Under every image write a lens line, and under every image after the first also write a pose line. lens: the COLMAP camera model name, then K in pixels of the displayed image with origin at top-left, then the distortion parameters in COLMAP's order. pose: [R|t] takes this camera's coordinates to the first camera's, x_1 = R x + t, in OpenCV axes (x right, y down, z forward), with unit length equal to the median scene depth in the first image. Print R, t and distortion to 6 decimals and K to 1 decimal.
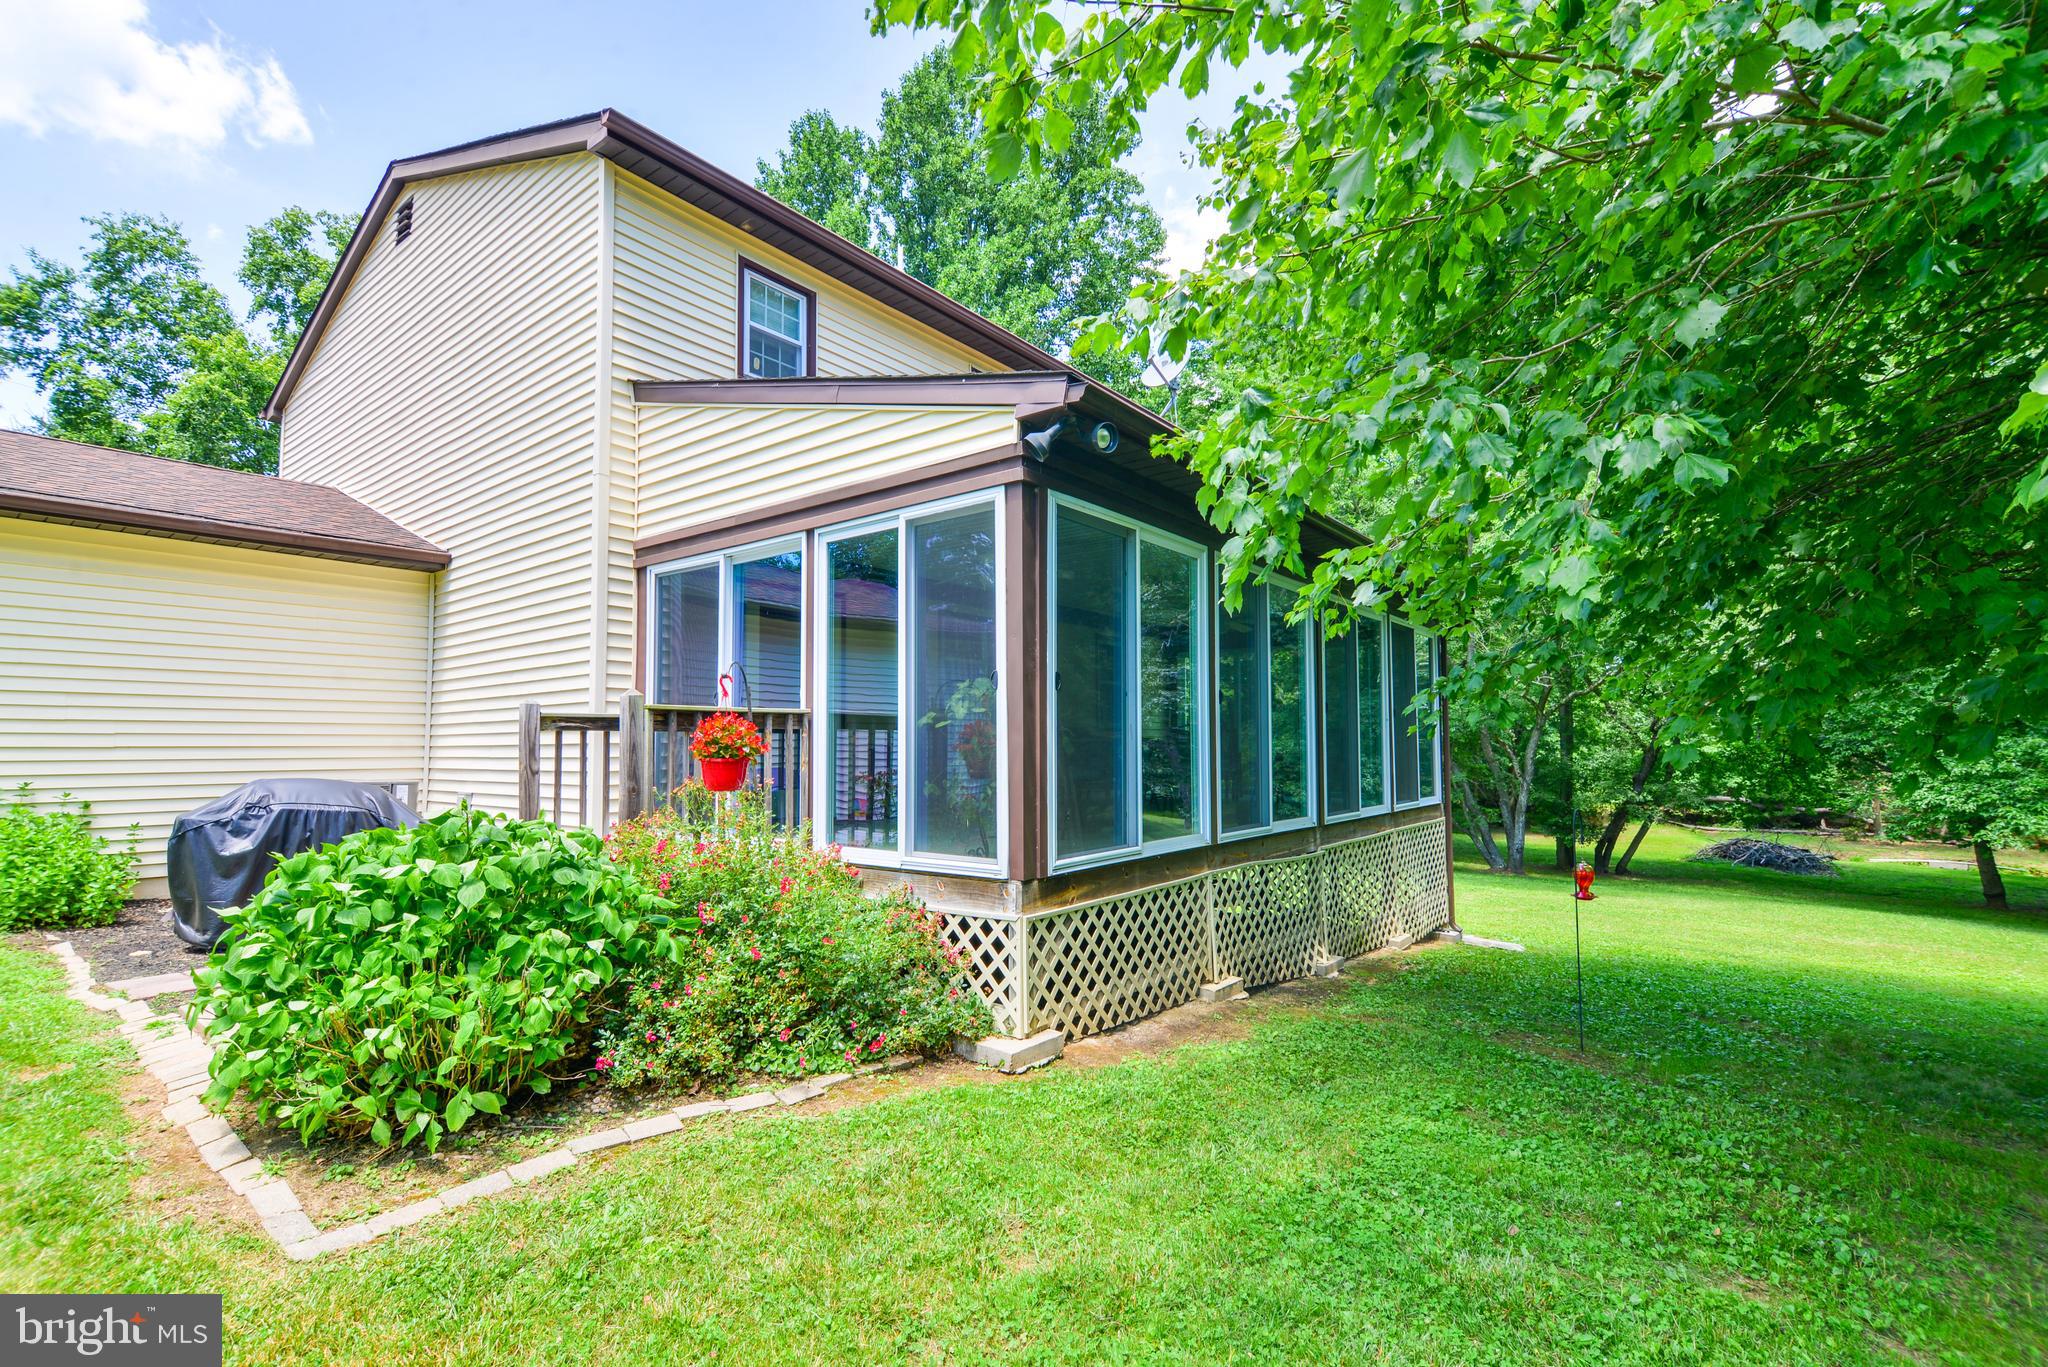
lens RADIAL K [[907.6, 0, 1027.6], [0, 907.6, 690.7], [0, 0, 1]] dist [-0.001351, -0.000840]
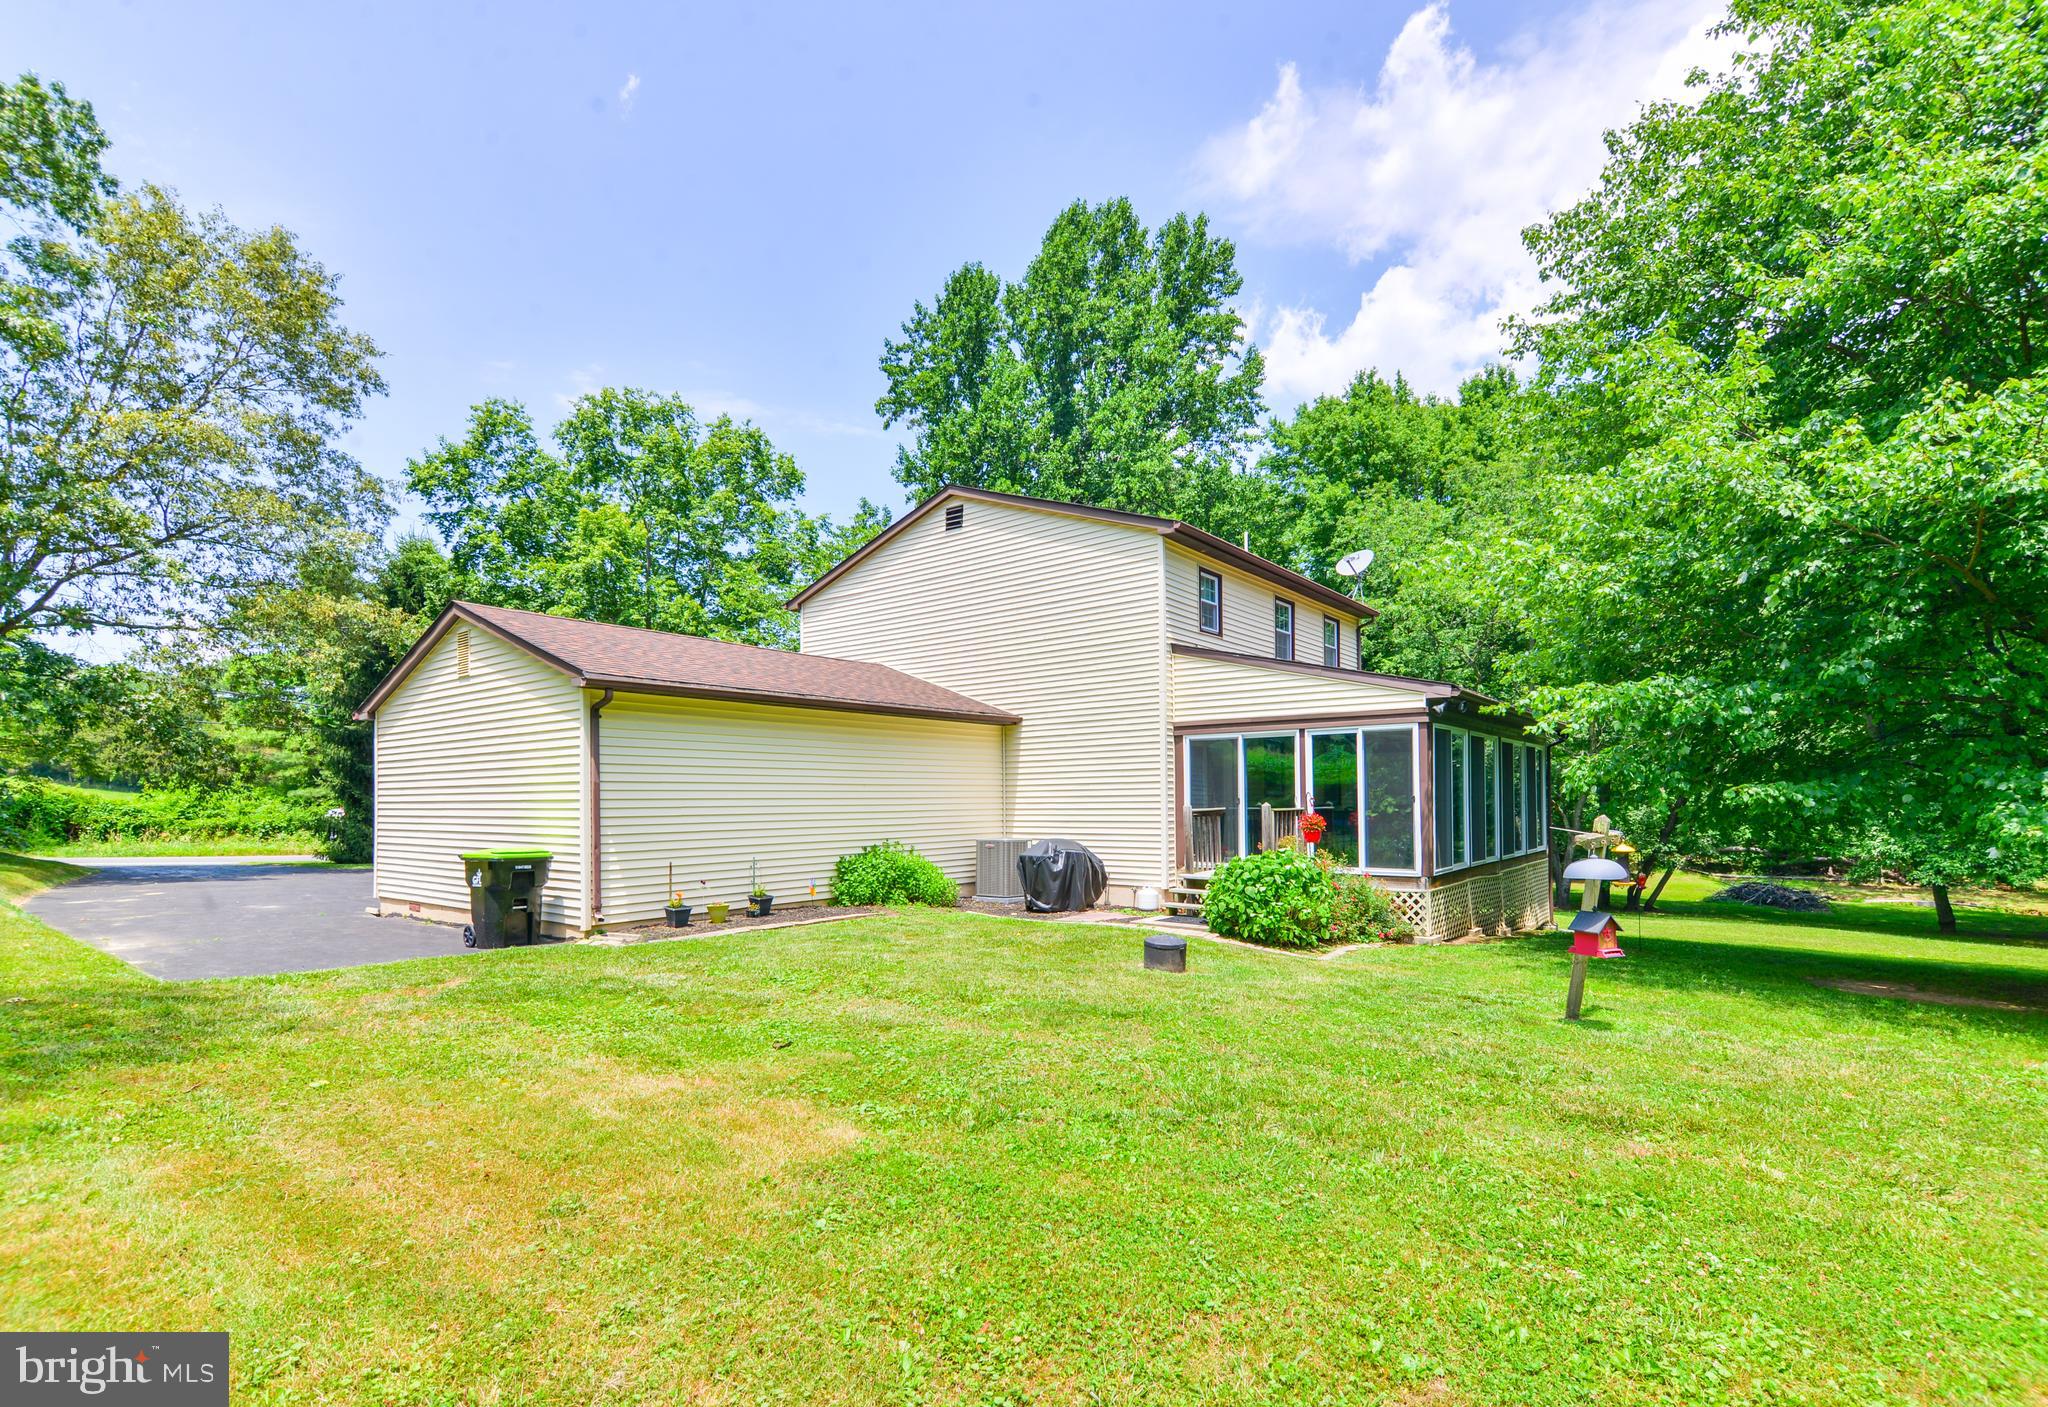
lens RADIAL K [[966.7, 0, 967.4], [0, 966.7, 791.1], [0, 0, 1]] dist [-0.001260, -0.000389]
pose [[0.999454, -0.002657, -0.032923, -0.713787], [0.004511, 0.998399, 0.056389, -0.116352], [0.032720, -0.056507, 0.997866, -1.042192]]
